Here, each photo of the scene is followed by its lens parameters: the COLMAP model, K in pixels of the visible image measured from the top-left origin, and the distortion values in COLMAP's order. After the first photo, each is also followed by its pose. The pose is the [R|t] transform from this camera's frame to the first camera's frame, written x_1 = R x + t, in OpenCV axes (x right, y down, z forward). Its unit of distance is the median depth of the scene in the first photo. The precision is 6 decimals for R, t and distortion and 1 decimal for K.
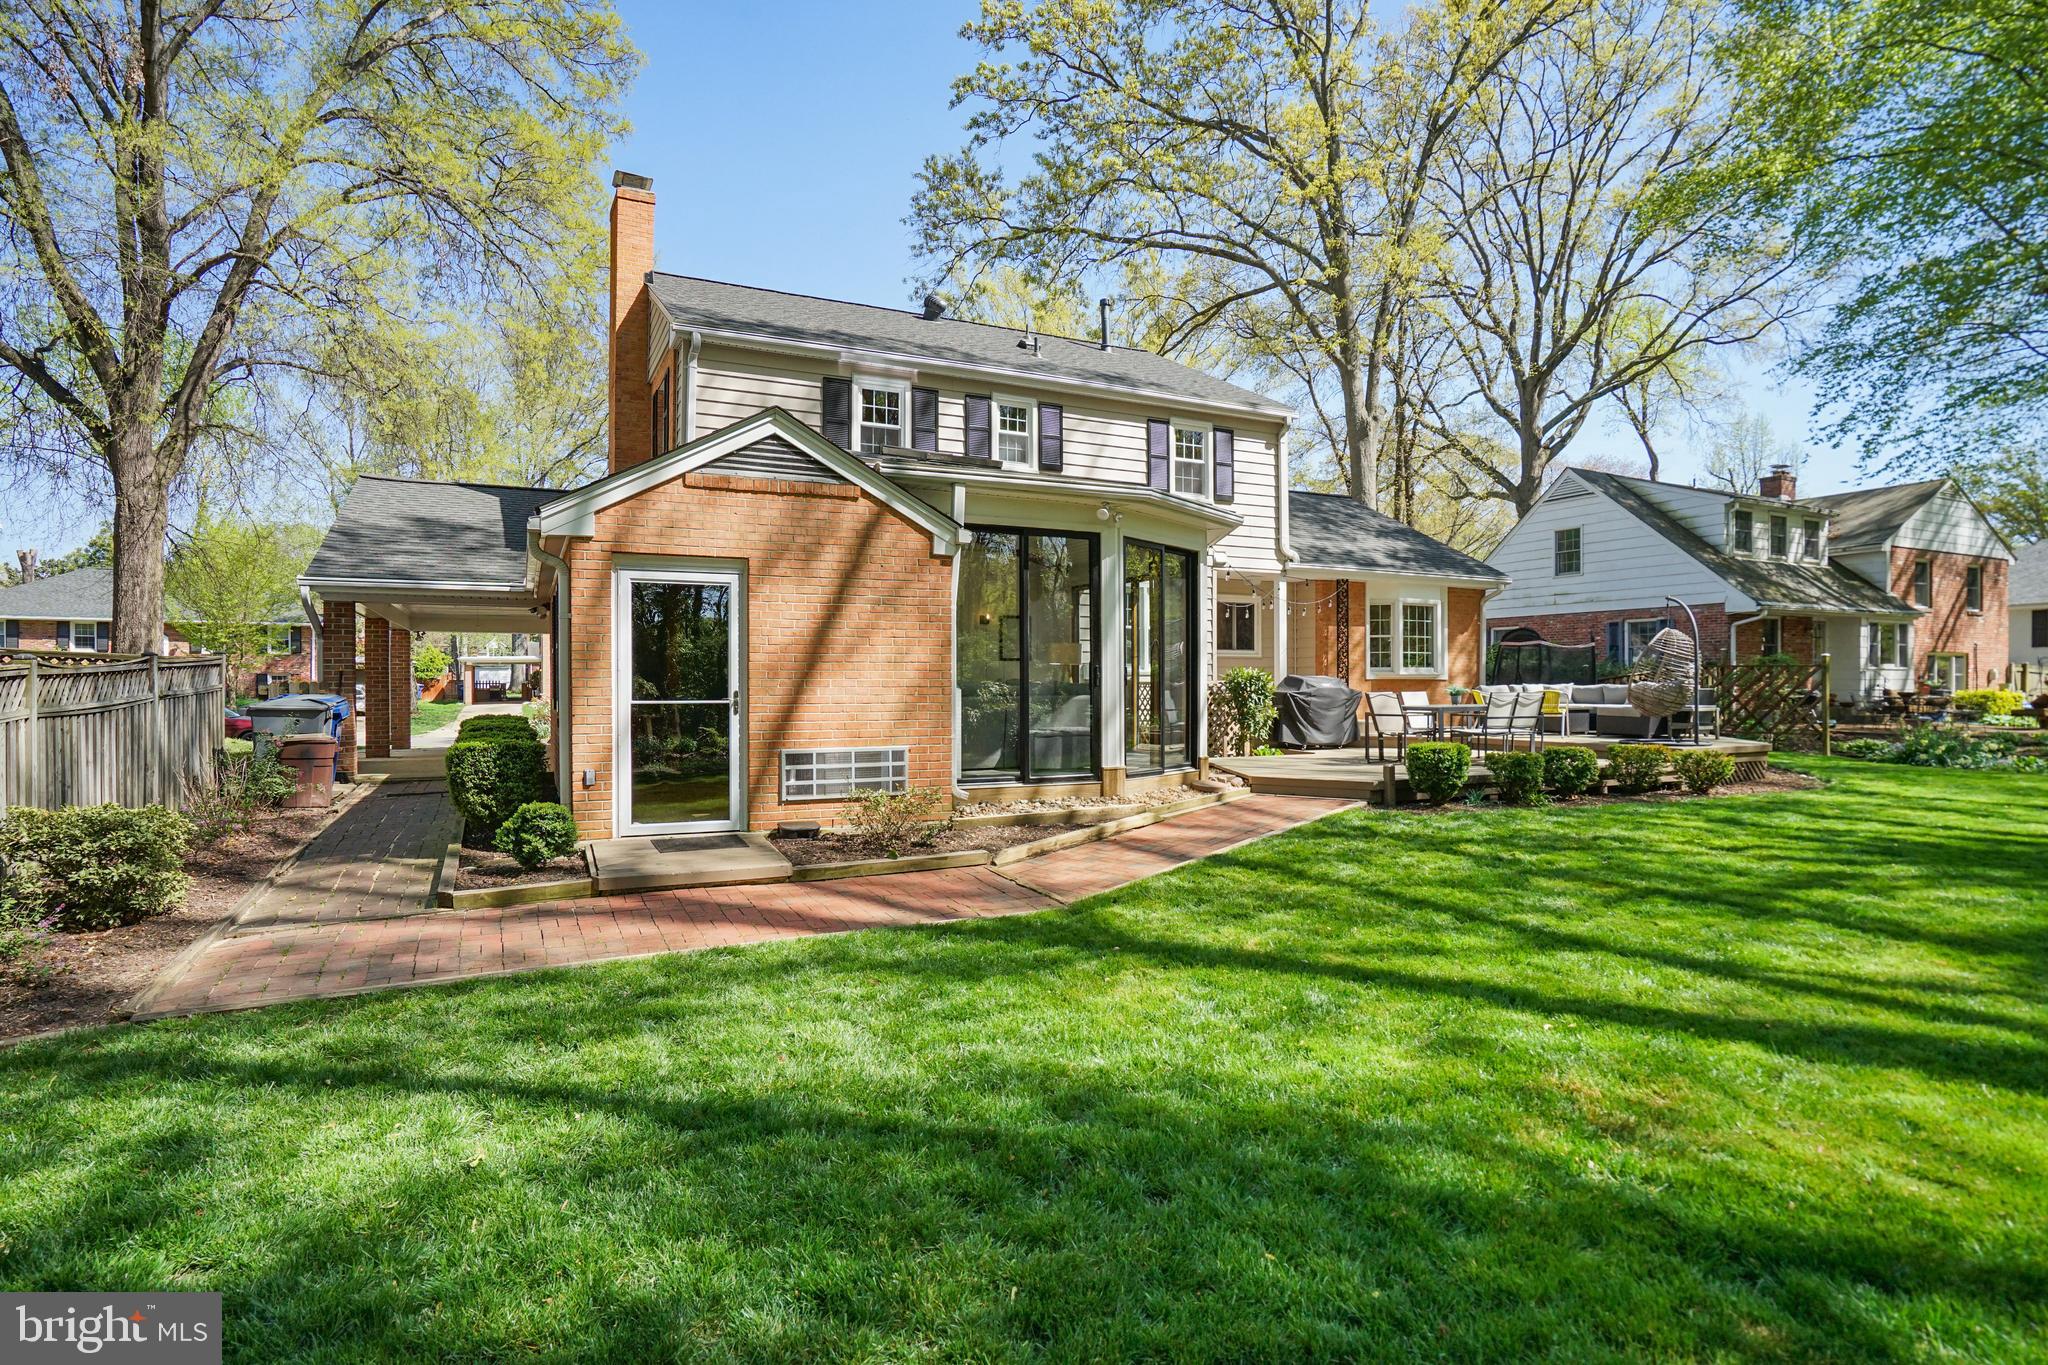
lens RADIAL K [[1049.7, 0, 1027.5], [0, 1049.7, 688.1], [0, 0, 1]] dist [0.000514, -0.042685]
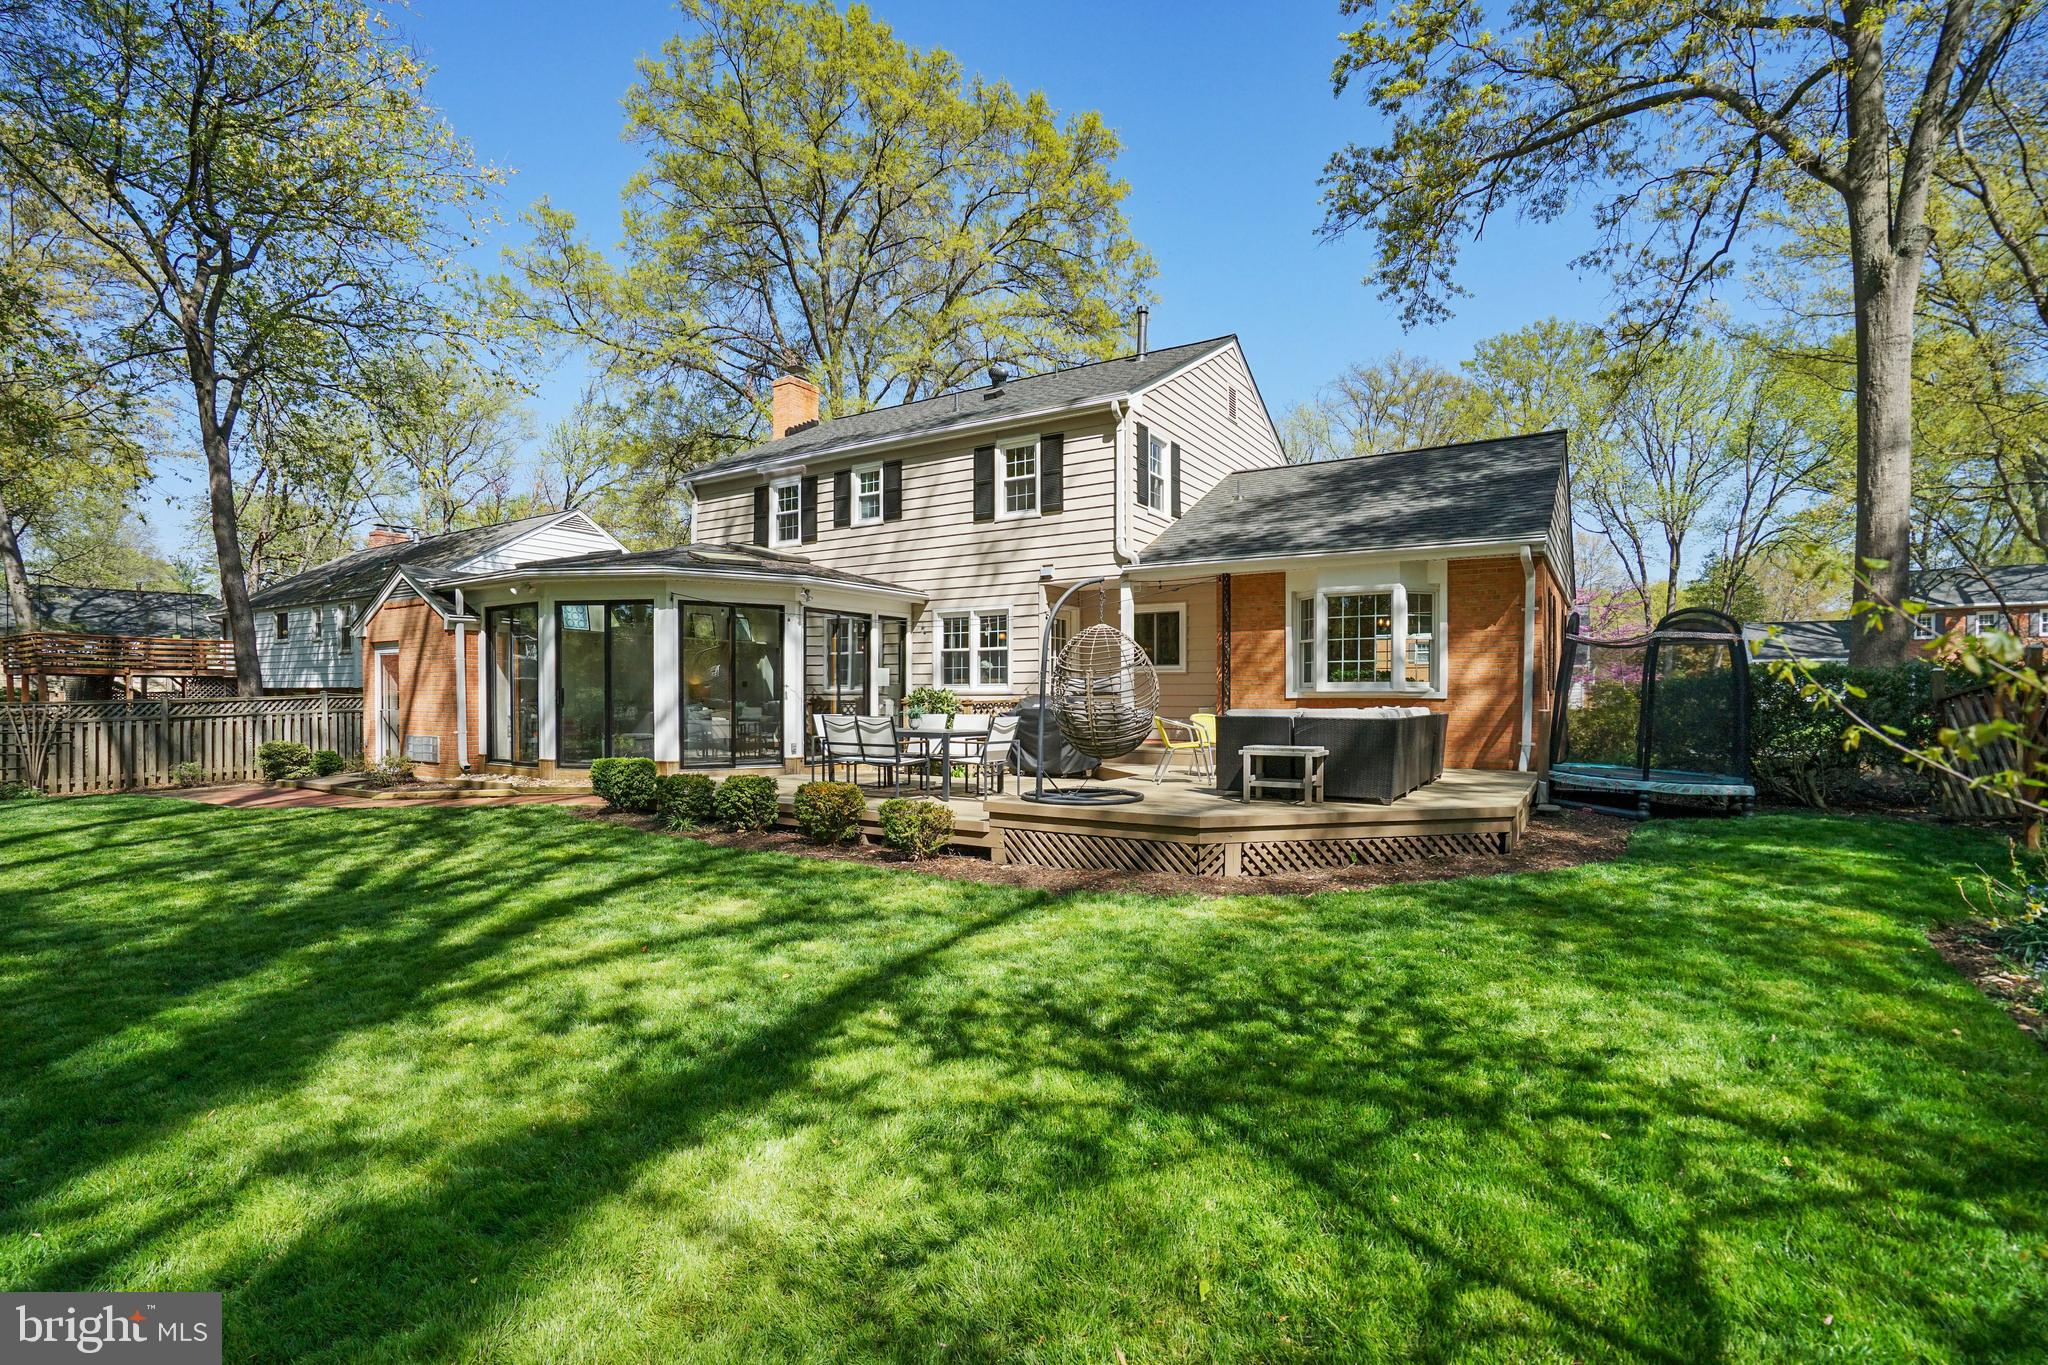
lens RADIAL K [[927.6, 0, 1023.5], [0, 927.6, 698.6], [0, 0, 1]] dist [0.000791, 0.001001]
pose [[0.519995, 0.000728, -0.854169, 0.799375], [-0.006211, 0.999976, -0.002928, -0.004968], [0.854147, 0.006828, 0.519987, 0.485090]]
